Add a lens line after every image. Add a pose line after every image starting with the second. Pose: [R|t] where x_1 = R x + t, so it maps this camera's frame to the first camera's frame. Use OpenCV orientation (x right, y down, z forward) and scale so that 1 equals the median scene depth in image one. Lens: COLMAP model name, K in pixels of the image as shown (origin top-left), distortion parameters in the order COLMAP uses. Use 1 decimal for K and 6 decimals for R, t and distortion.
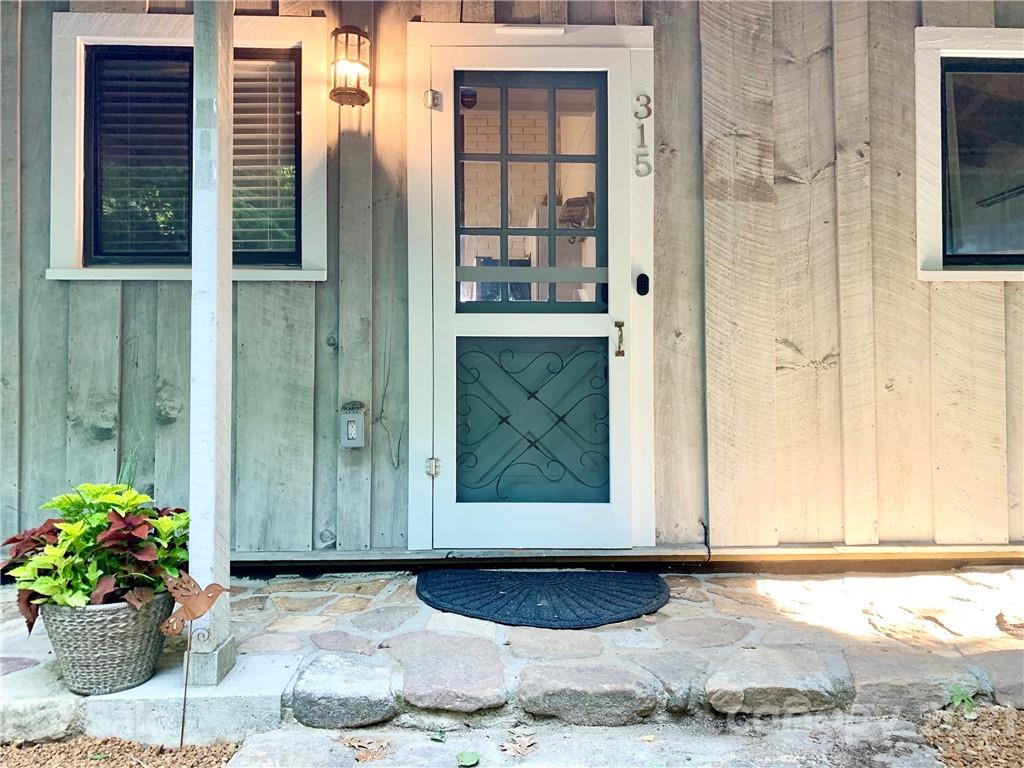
lens RADIAL K [[774.4, 0, 513.5], [0, 774.4, 390.3], [0, 0, 1]] dist [0.015426, -0.001096]
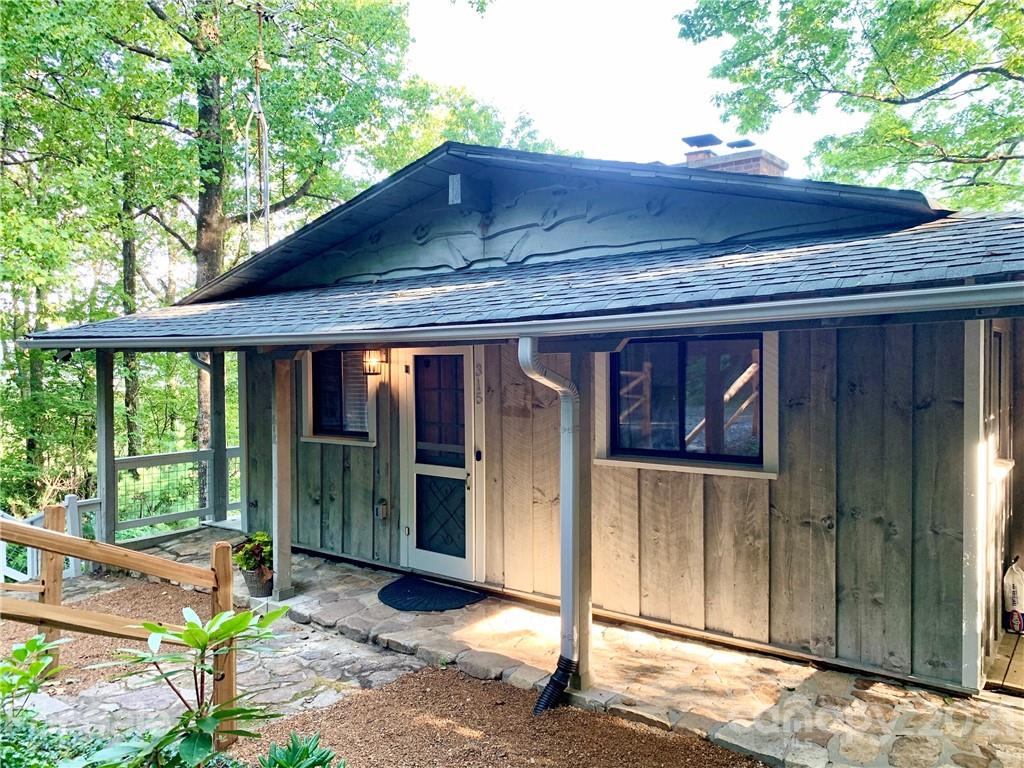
lens RADIAL K [[774.4, 0, 512.3], [0, 774.4, 381.0], [0, 0, 1]] dist [0.015426, -0.001096]
pose [[0.769815, 0.007105, -0.638228, 1.567796], [0.010941, 0.999644, 0.024324, -0.389487], [0.638174, -0.025708, 0.769463, -0.535895]]
